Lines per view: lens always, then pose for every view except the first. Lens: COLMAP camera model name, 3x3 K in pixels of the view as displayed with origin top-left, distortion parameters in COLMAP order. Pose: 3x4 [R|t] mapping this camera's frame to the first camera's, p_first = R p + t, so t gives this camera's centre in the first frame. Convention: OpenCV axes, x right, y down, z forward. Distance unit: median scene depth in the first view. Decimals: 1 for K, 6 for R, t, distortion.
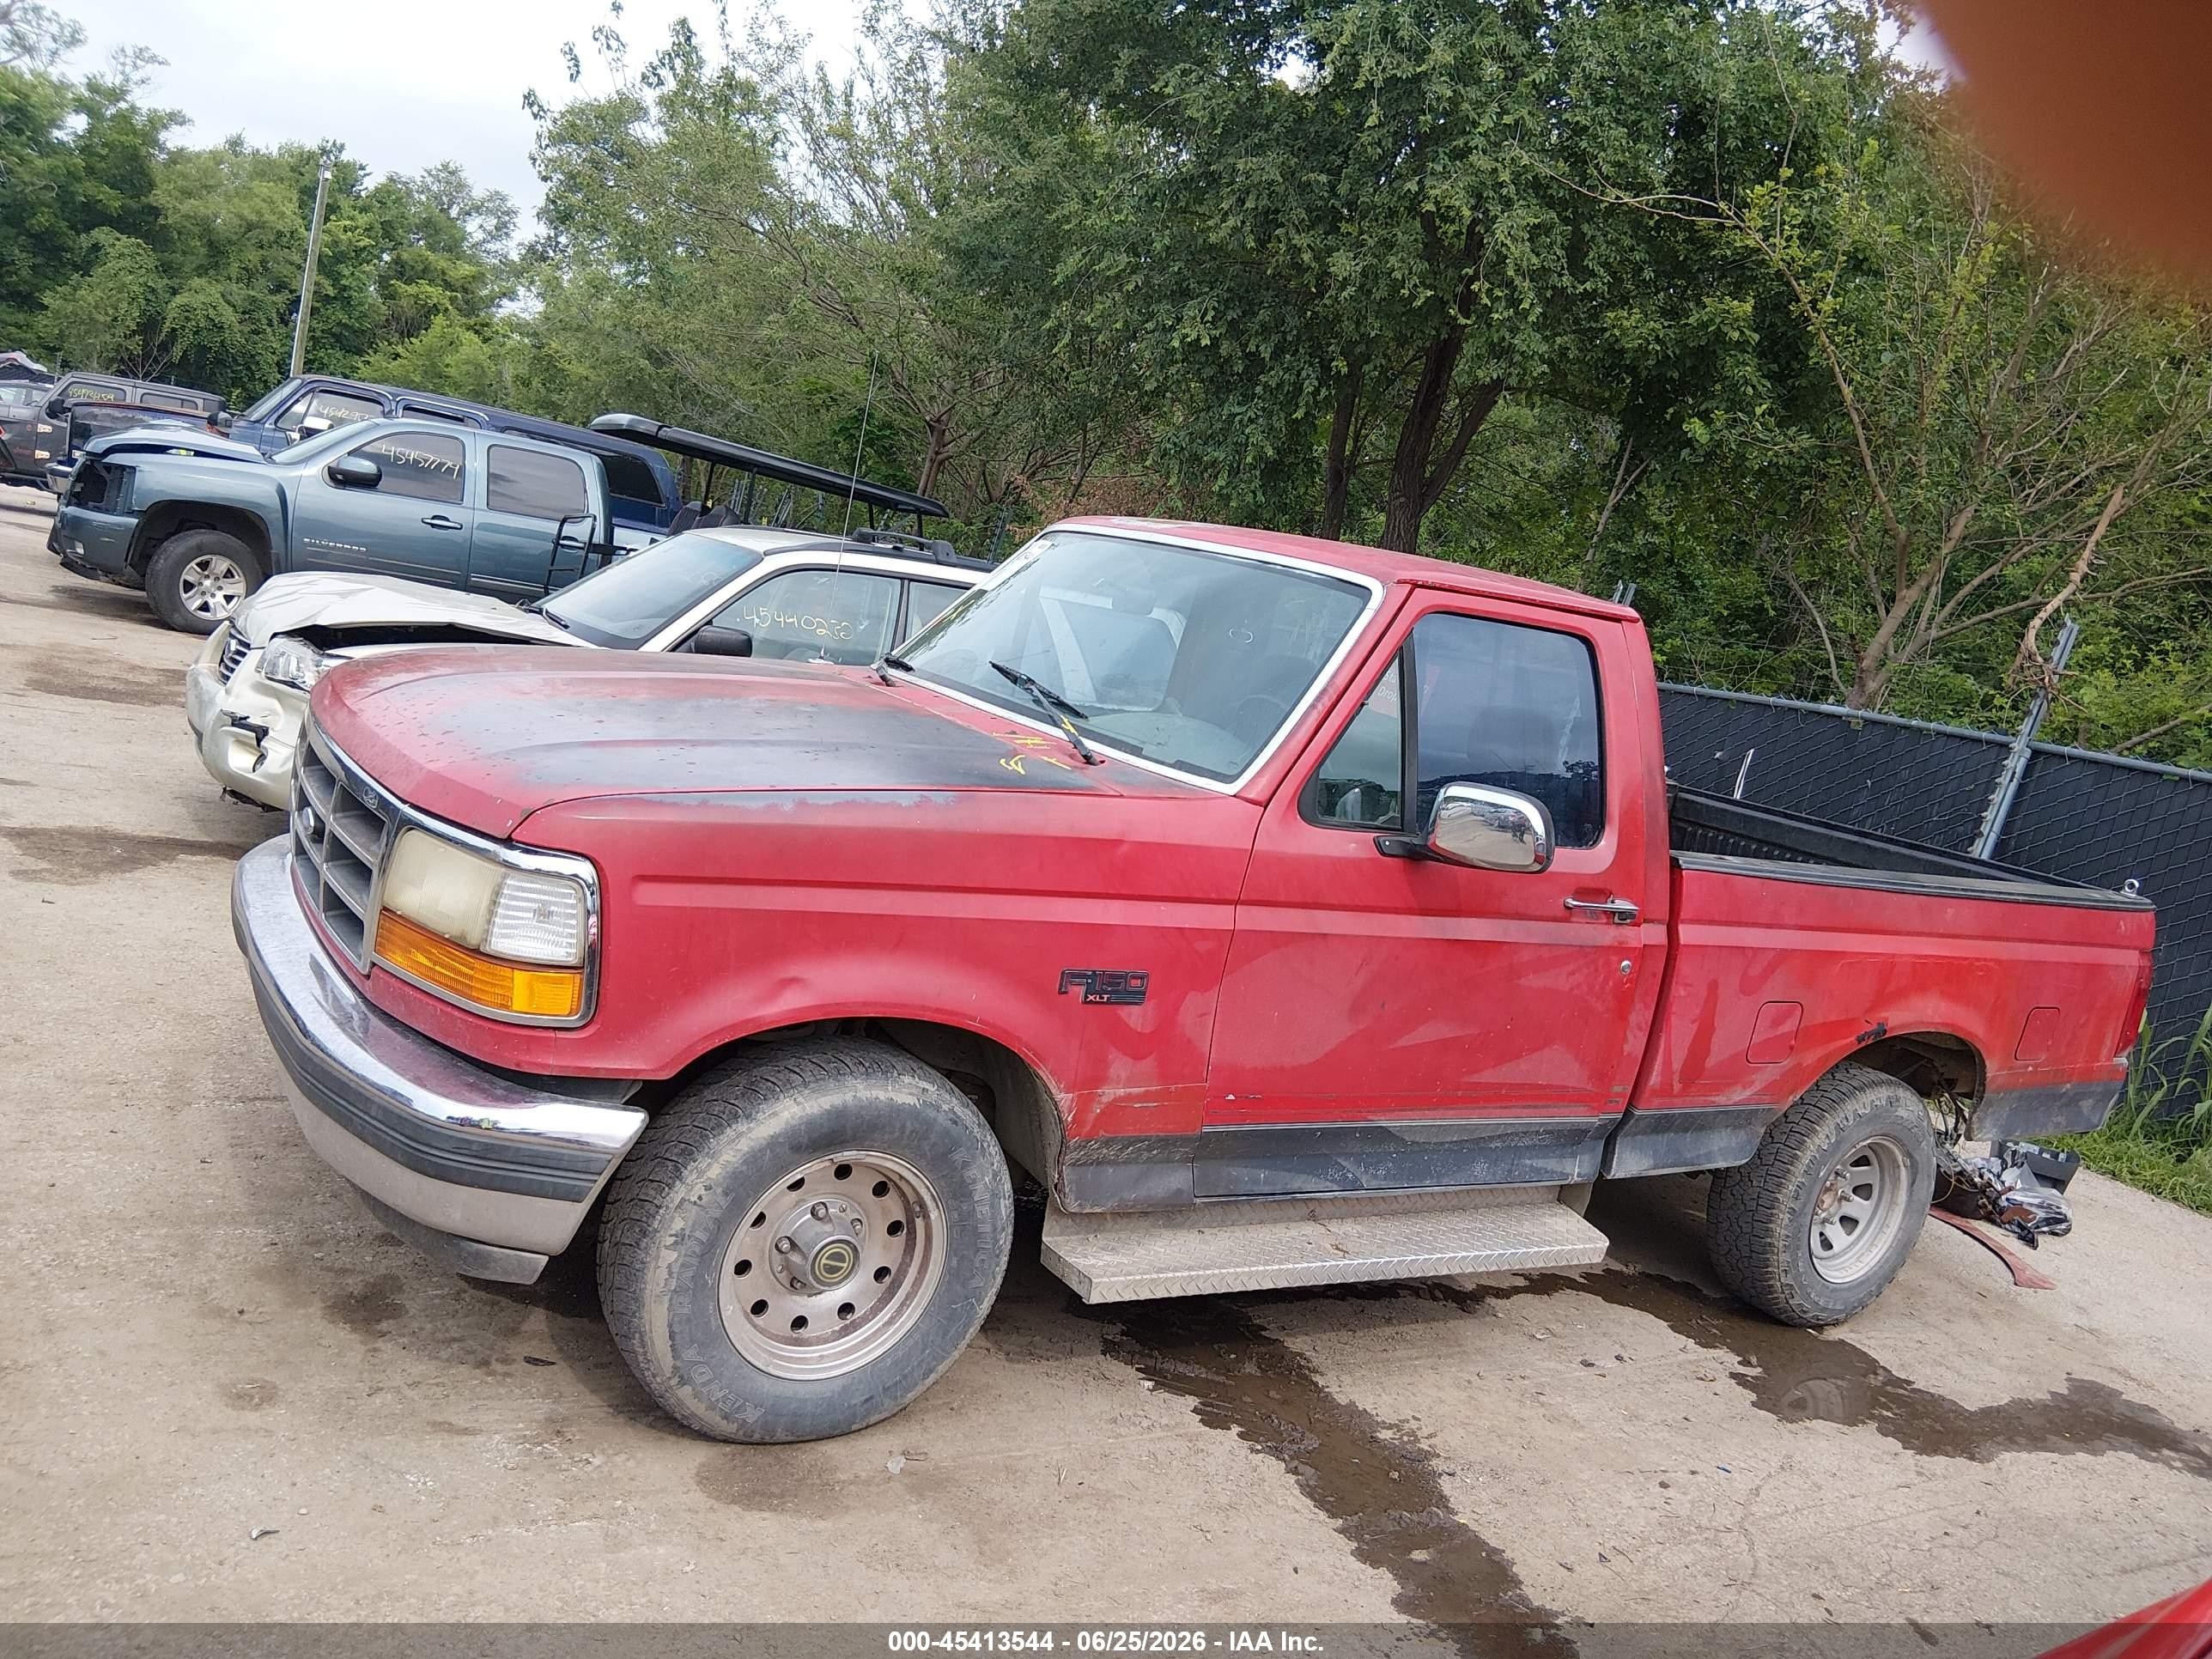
lens RADIAL K [[1681.9, 0, 1112.3], [0, 1681.9, 831.6], [0, 0, 1]] dist [0.112418, -0.209451]
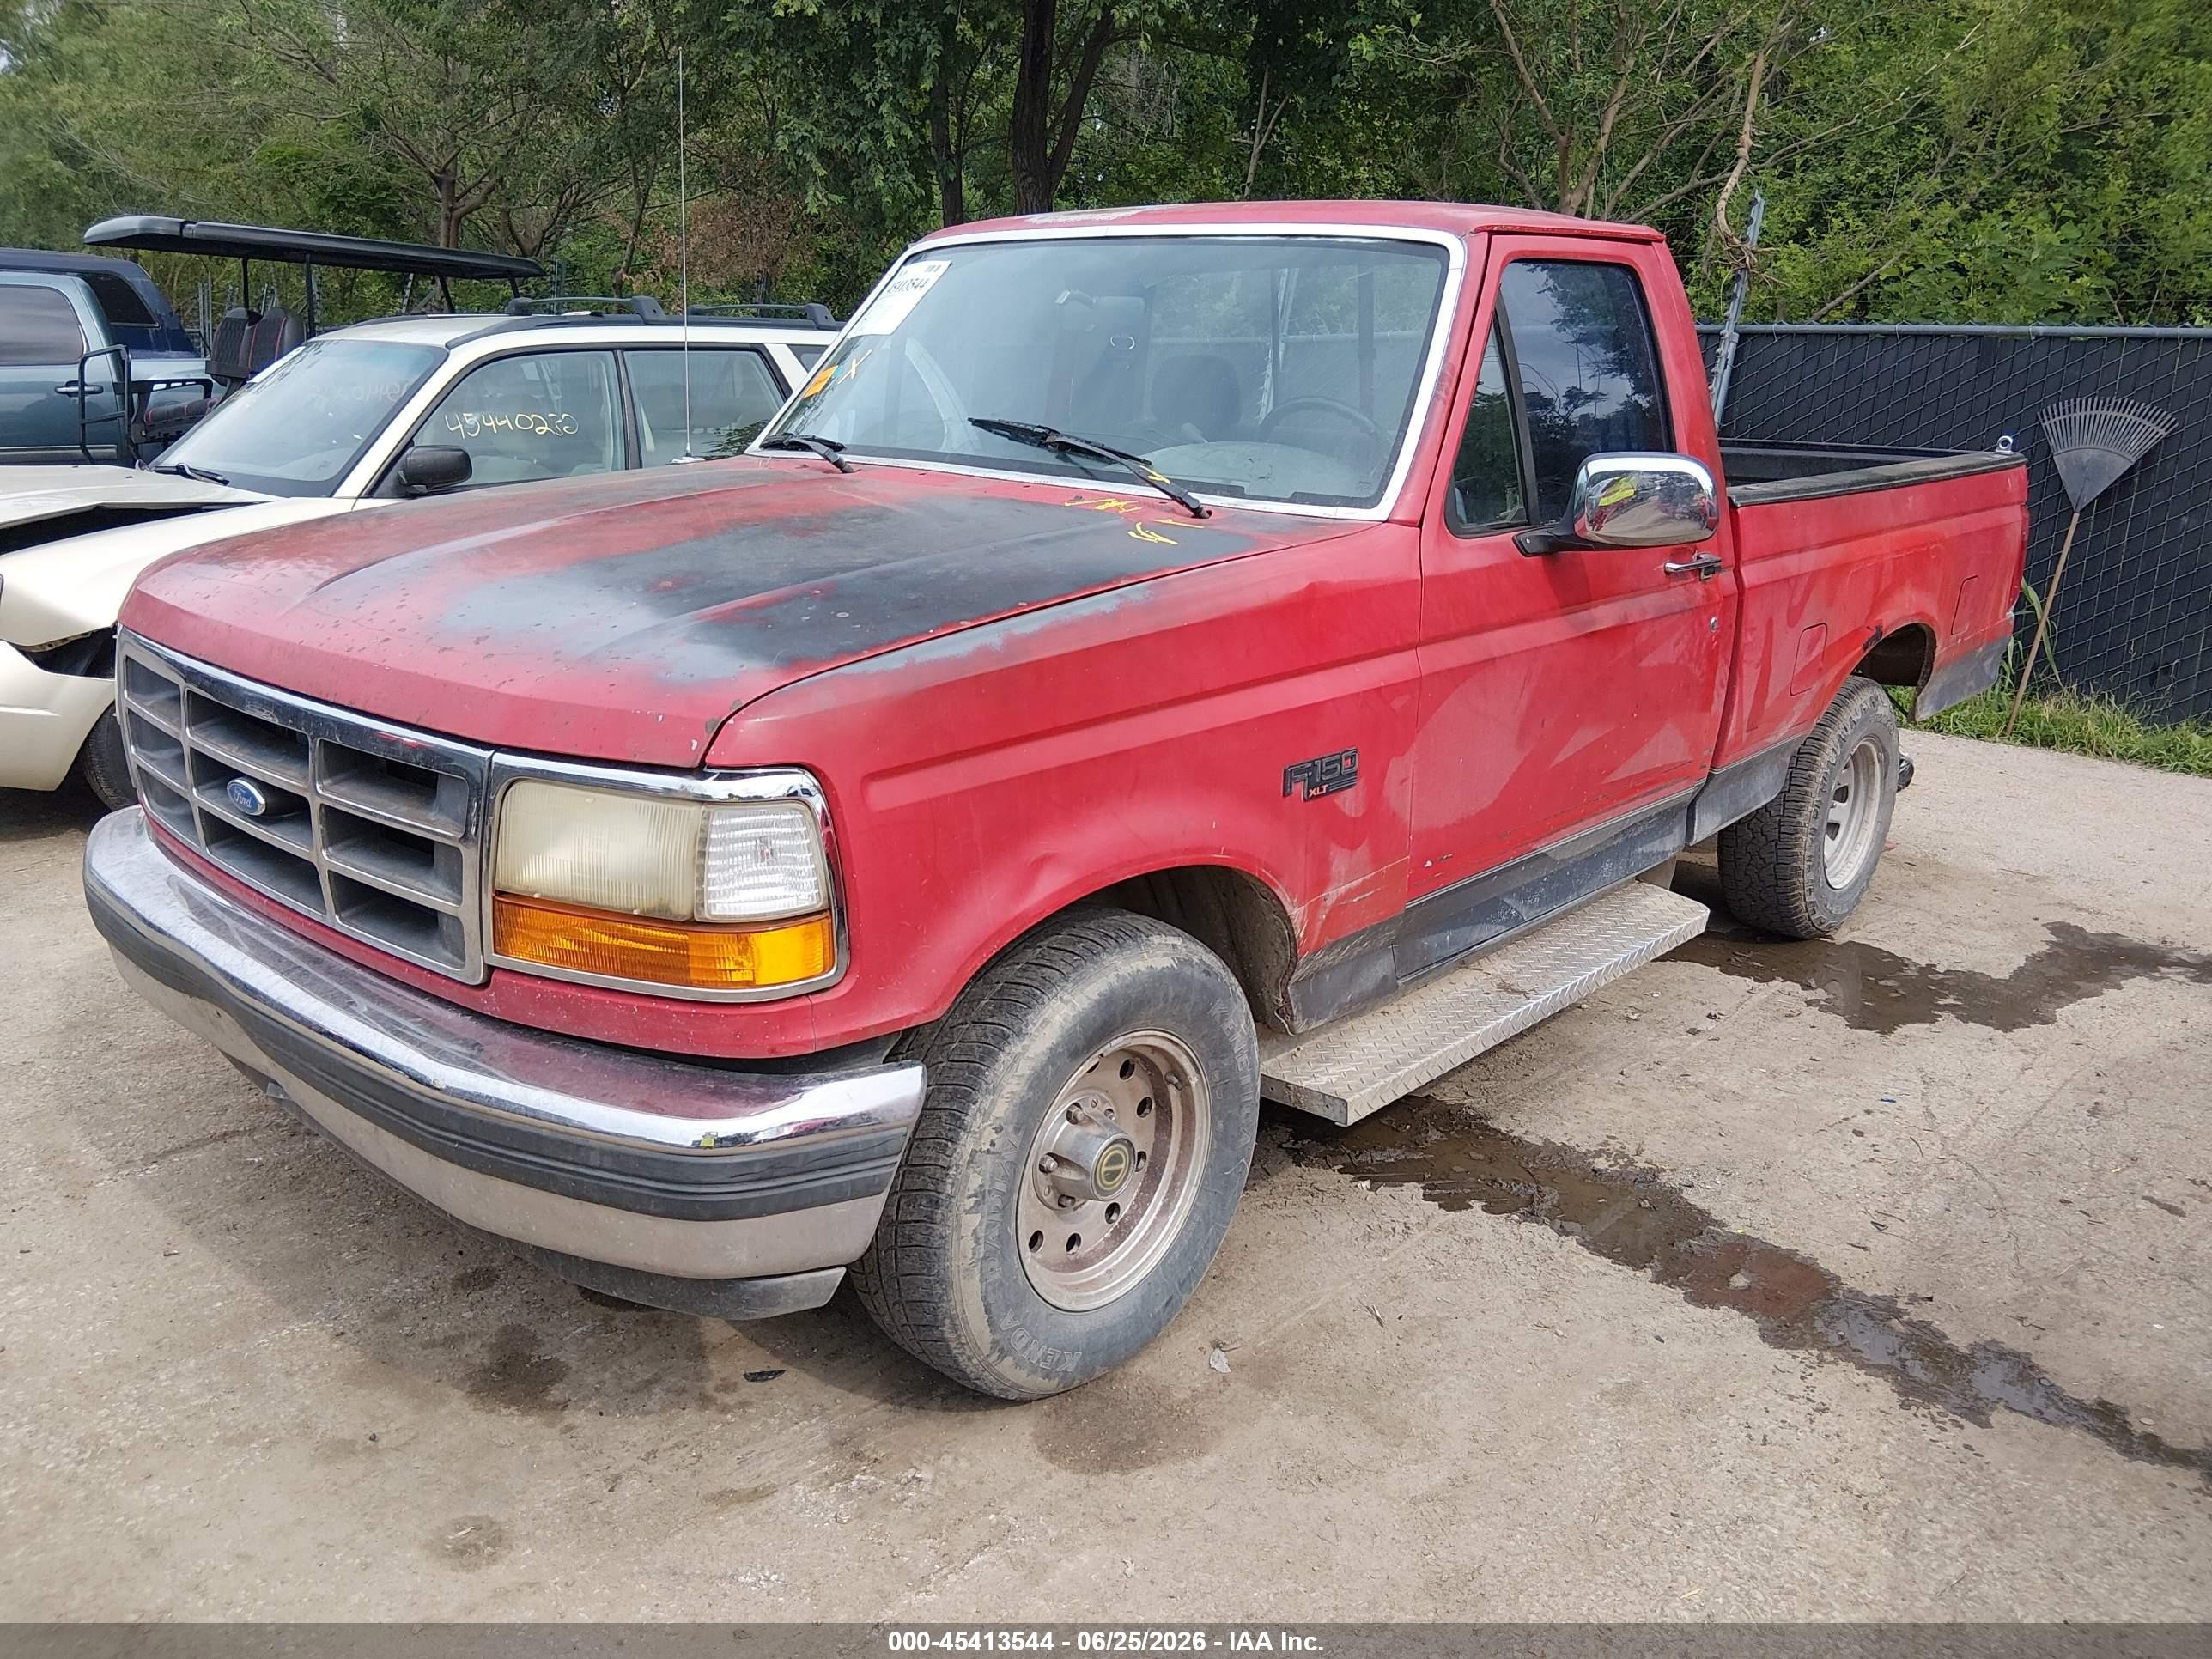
lens RADIAL K [[1681.9, 0, 1112.3], [0, 1681.9, 831.6], [0, 0, 1]] dist [0.112418, -0.209451]
pose [[0.947989, -0.233433, 0.216392, -0.271597], [0.195653, 0.963576, 0.182320, -0.051594], [-0.251070, -0.130500, 0.959132, 0.195406]]
